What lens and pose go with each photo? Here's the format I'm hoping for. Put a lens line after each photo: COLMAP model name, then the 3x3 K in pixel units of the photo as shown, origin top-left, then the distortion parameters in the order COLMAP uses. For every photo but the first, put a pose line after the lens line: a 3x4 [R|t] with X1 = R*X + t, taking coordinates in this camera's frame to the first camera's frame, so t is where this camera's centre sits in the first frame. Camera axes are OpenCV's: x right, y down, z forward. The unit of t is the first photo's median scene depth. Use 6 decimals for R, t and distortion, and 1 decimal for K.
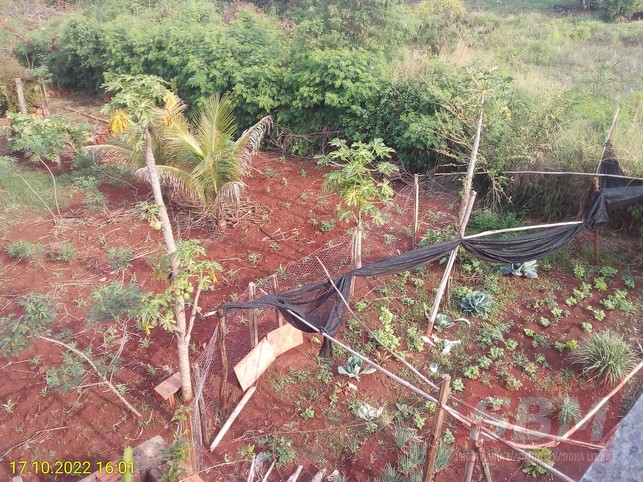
lens RADIAL K [[591.3, 0, 324.6], [0, 591.3, 244.2], [0, 0, 1]] dist [0.081293, -0.175806]
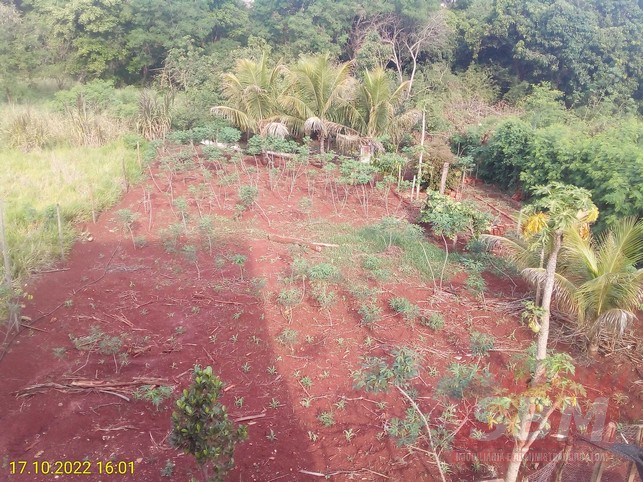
lens RADIAL K [[591.3, 0, 324.6], [0, 591.3, 244.2], [0, 0, 1]] dist [0.081293, -0.175806]
pose [[0.779850, 0.259301, -0.569734, -0.011791], [-0.346976, 0.936611, -0.048663, 0.004120], [0.521001, 0.235634, 0.820387, -0.018866]]
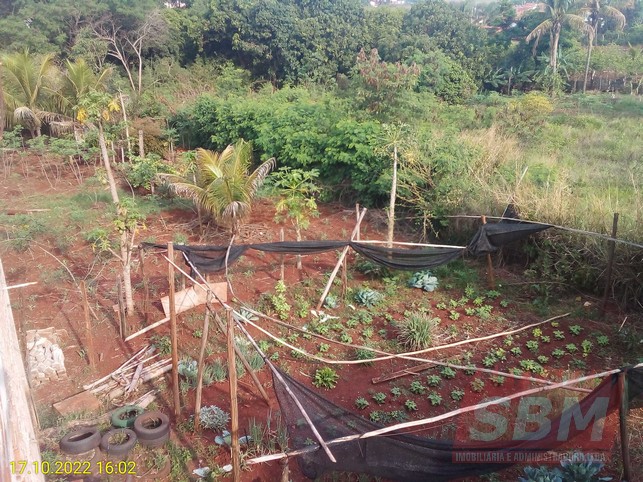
lens RADIAL K [[591.3, 0, 324.6], [0, 591.3, 244.2], [0, 0, 1]] dist [0.081293, -0.175806]
pose [[0.957884, 0.110538, -0.265026, 0.310459], [-0.151016, 0.978918, -0.137528, 0.111030], [0.244237, 0.171759, 0.954383, -0.170522]]
